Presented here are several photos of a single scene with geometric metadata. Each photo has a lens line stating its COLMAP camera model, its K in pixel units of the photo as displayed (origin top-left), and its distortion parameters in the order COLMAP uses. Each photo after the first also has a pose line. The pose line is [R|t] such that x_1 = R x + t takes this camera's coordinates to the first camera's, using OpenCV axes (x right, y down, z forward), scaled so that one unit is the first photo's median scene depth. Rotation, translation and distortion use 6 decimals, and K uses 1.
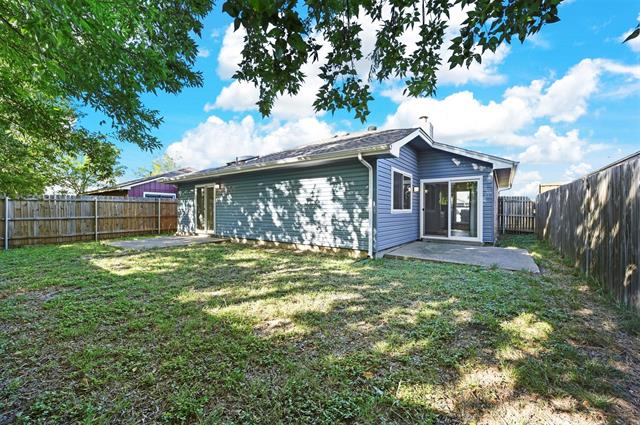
lens RADIAL K [[251.8, 0, 320.8], [0, 251.8, 214.2], [0, 0, 1]] dist [-0.001618, 0.000431]
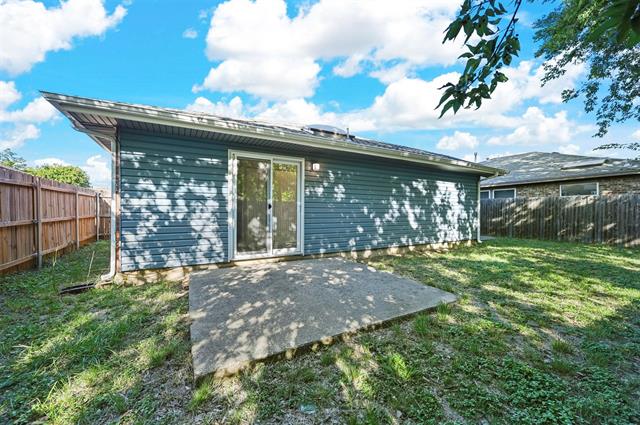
lens RADIAL K [[251.8, 0, 320.5], [0, 251.8, 211.6], [0, 0, 1]] dist [-0.001618, 0.000431]
pose [[0.413146, -0.017990, 0.910487, -1.201204], [-0.003215, 0.999770, 0.021213, -0.032011], [-0.910659, -0.011691, 0.412993, 0.993892]]
